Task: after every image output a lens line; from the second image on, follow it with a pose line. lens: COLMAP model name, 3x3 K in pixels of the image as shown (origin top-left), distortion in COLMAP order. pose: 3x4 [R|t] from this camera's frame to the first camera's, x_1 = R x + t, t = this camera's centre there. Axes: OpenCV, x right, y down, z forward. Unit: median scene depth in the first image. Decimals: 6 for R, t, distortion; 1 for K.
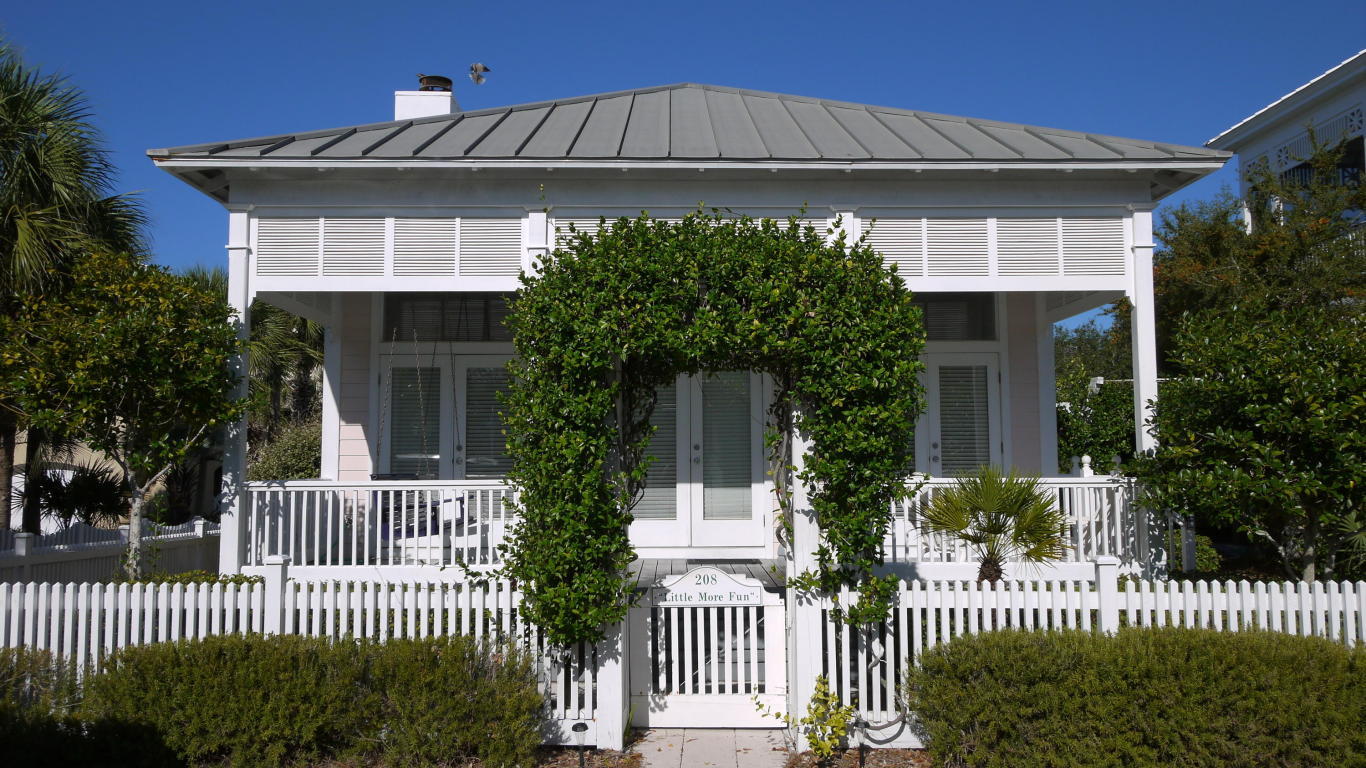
lens RADIAL K [[1047.1, 0, 683.0], [0, 1047.1, 384.0], [0, 0, 1]] dist [0.022934, 0.000936]
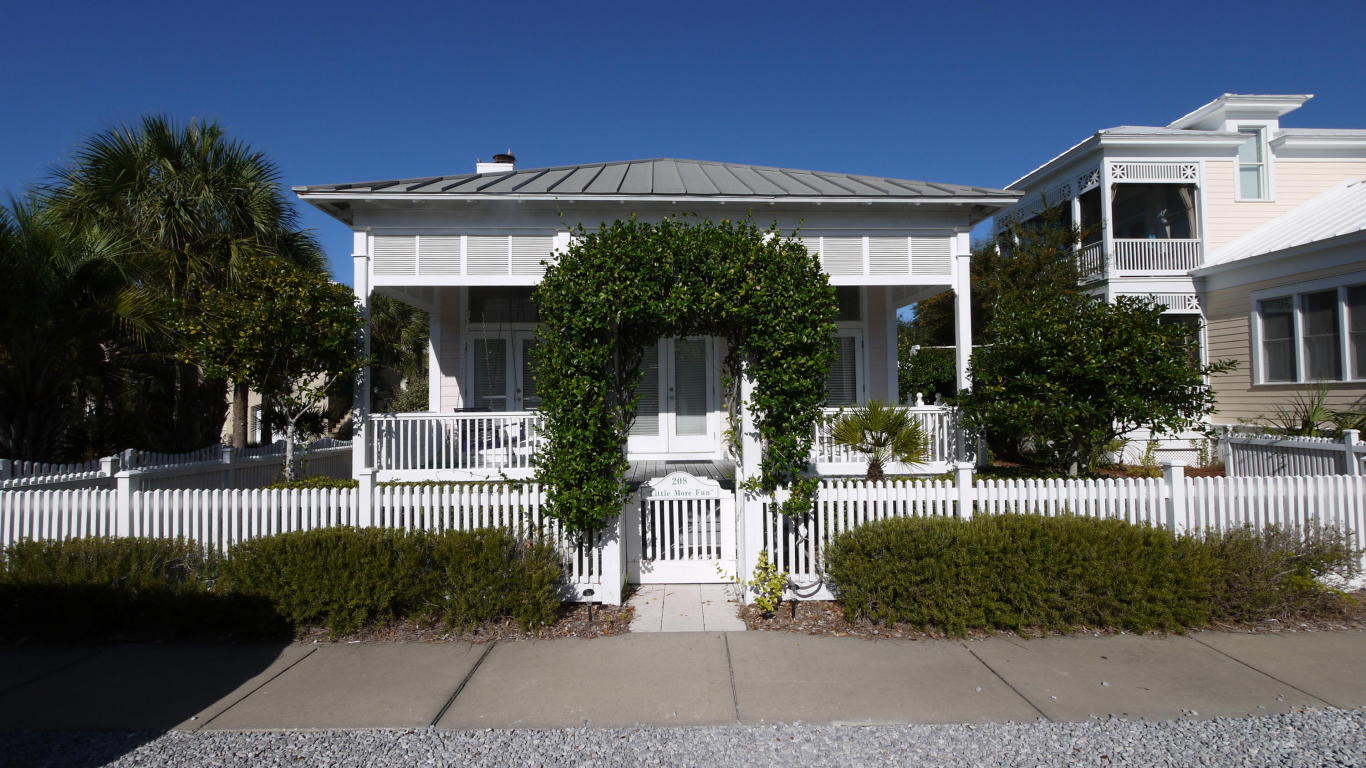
lens RADIAL K [[609.1, 0, 683.0], [0, 609.1, 384.0], [0, 0, 1]] dist [-0.000196, -0.000179]
pose [[0.999427, -0.006373, 0.033257, 0.000041], [0.004727, 0.998771, 0.049328, 0.015938], [-0.033530, -0.049142, 0.998229, 0.199102]]
